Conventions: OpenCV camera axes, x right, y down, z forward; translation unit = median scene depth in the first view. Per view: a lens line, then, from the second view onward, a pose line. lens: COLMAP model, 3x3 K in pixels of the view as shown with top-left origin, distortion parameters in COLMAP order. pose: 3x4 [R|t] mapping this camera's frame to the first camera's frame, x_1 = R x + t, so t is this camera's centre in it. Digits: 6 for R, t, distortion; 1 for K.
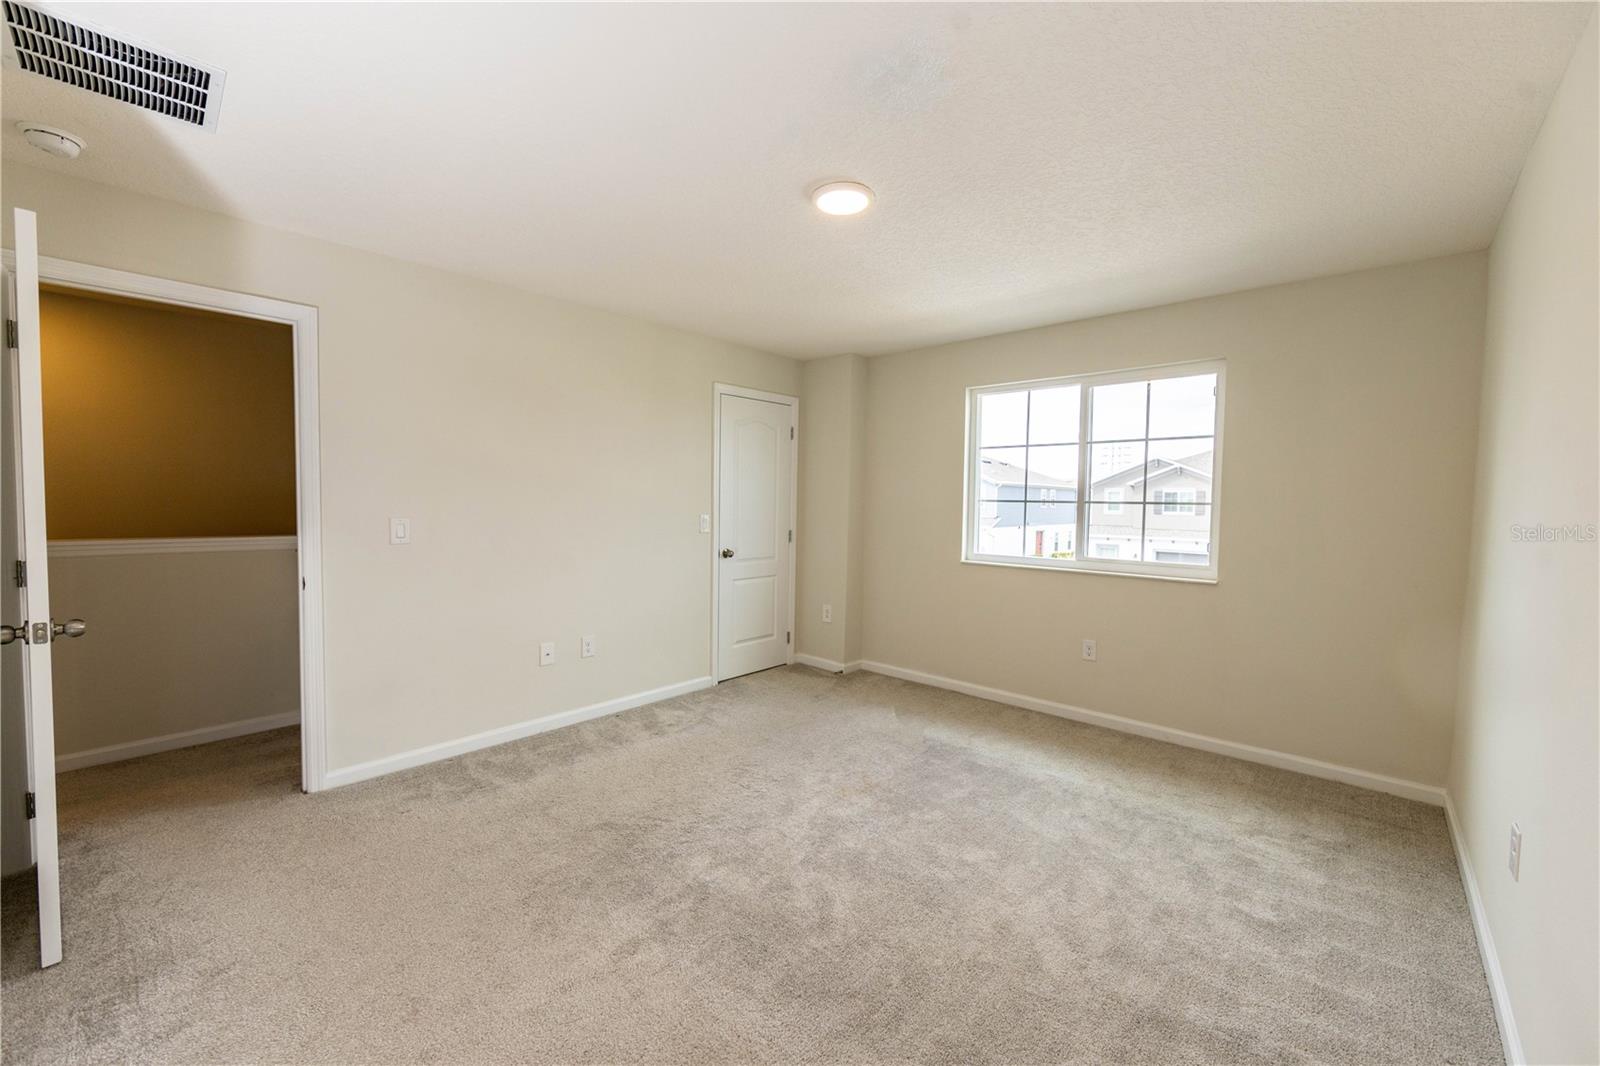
lens RADIAL K [[629.6, 0, 799.7], [0, 629.6, 529.2], [0, 0, 1]] dist [-0.003360, 0.000254]
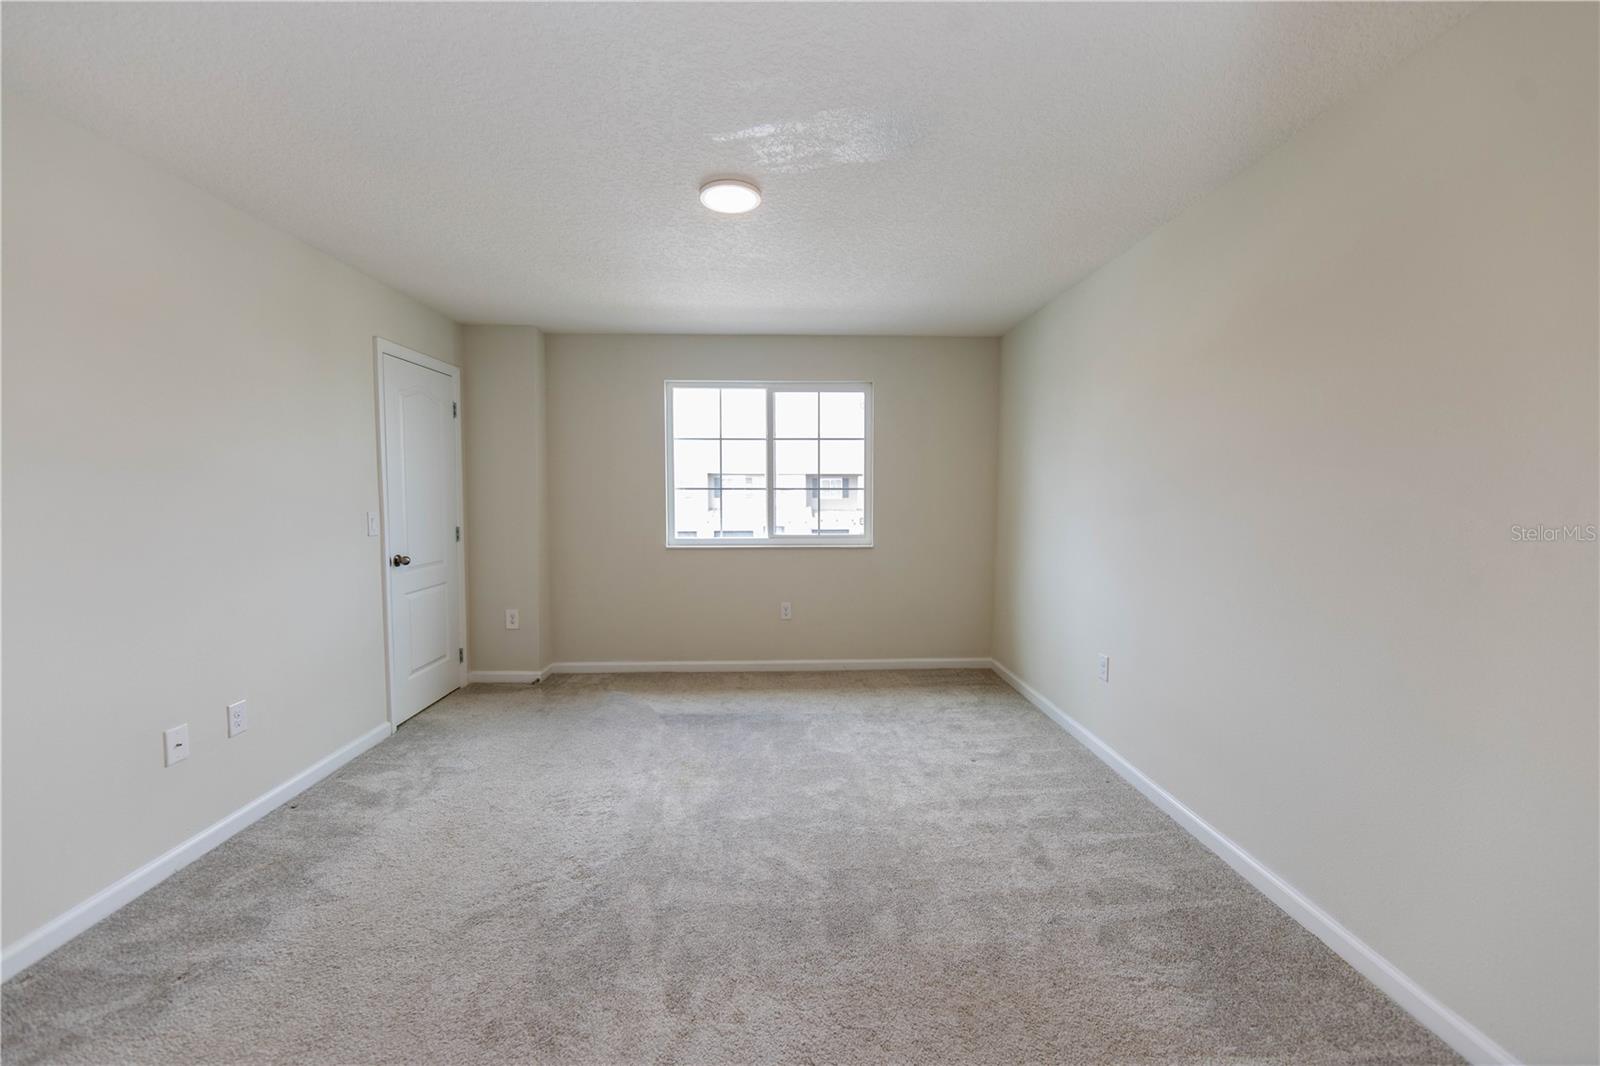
lens RADIAL K [[629.6, 0, 799.7], [0, 629.6, 529.2], [0, 0, 1]] dist [-0.003360, 0.000254]
pose [[0.709509, -0.057017, 0.702386, -0.357883], [0.042409, 0.998370, 0.038204, -0.010148], [-0.703420, 0.002681, 0.710770, 0.117510]]
